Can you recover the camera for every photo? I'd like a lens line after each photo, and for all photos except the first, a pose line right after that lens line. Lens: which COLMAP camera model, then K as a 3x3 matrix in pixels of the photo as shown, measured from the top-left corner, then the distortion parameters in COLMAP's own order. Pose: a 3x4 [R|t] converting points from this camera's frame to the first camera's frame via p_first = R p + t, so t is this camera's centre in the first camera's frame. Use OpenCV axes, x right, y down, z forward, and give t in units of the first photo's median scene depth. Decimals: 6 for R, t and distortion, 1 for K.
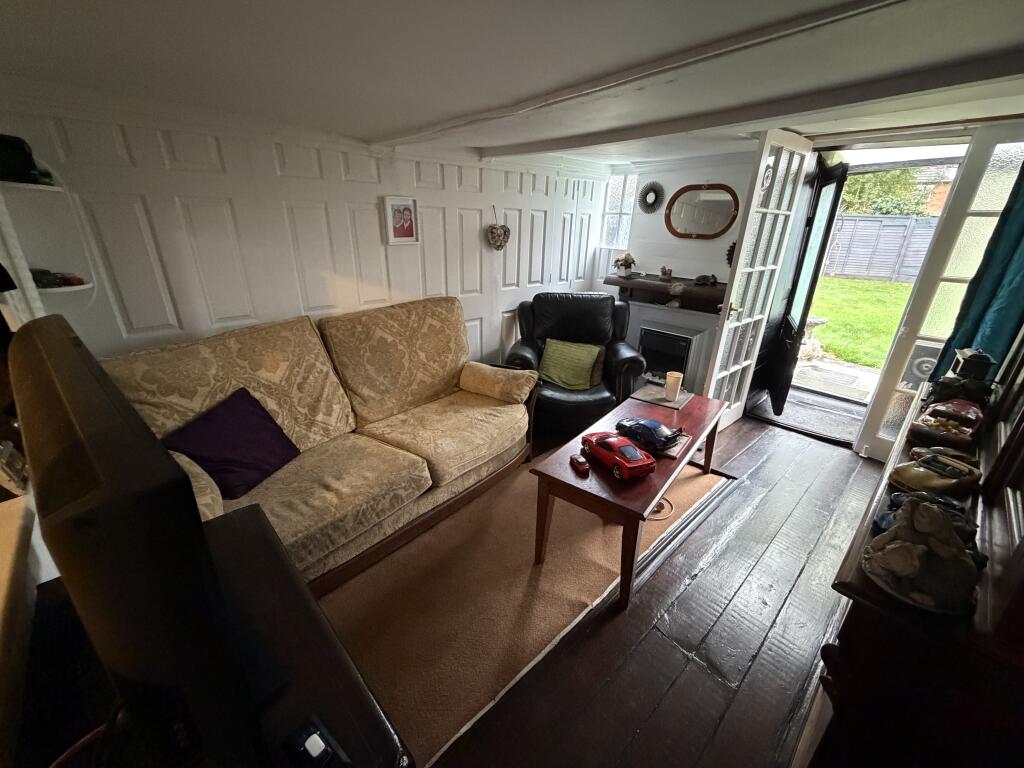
lens RADIAL K [[406.7, 0, 507.0], [0, 406.7, 386.7], [0, 0, 1]] dist [-0.001033, -0.000229]
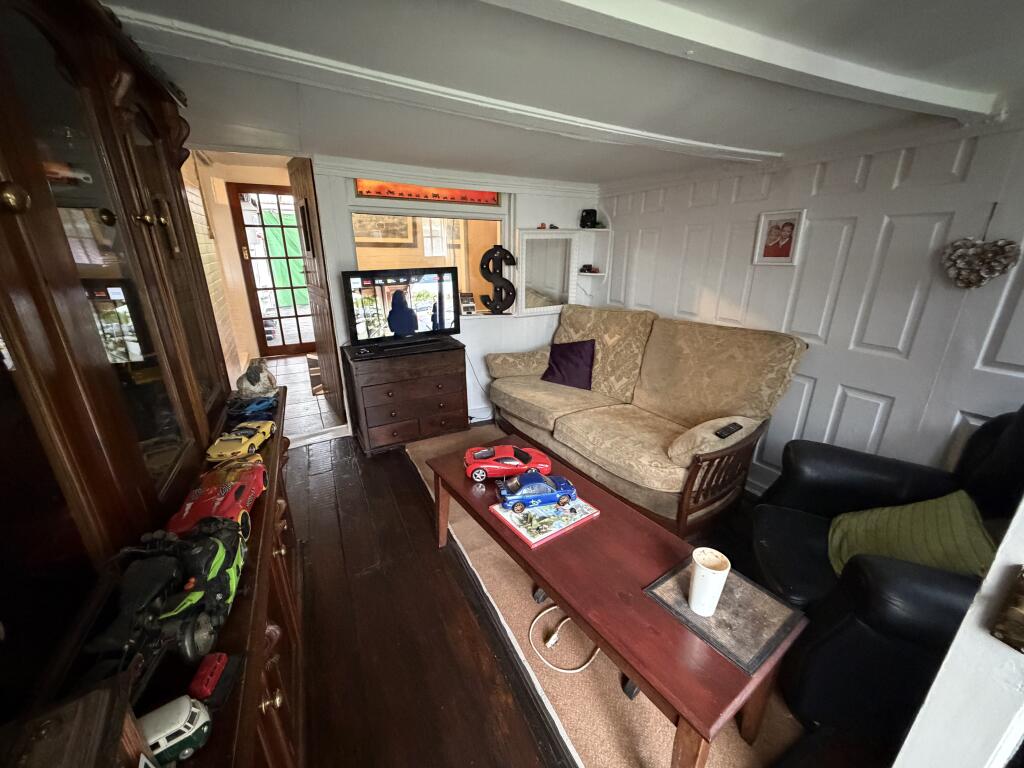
lens RADIAL K [[406.7, 0, 508.7], [0, 406.7, 384.4], [0, 0, 1]] dist [-0.001033, -0.000229]
pose [[-0.280032, 0.295967, -0.913228, 0.819866], [-0.359721, 0.849628, 0.385660, -0.282742], [0.890047, 0.436504, -0.131457, 0.771176]]
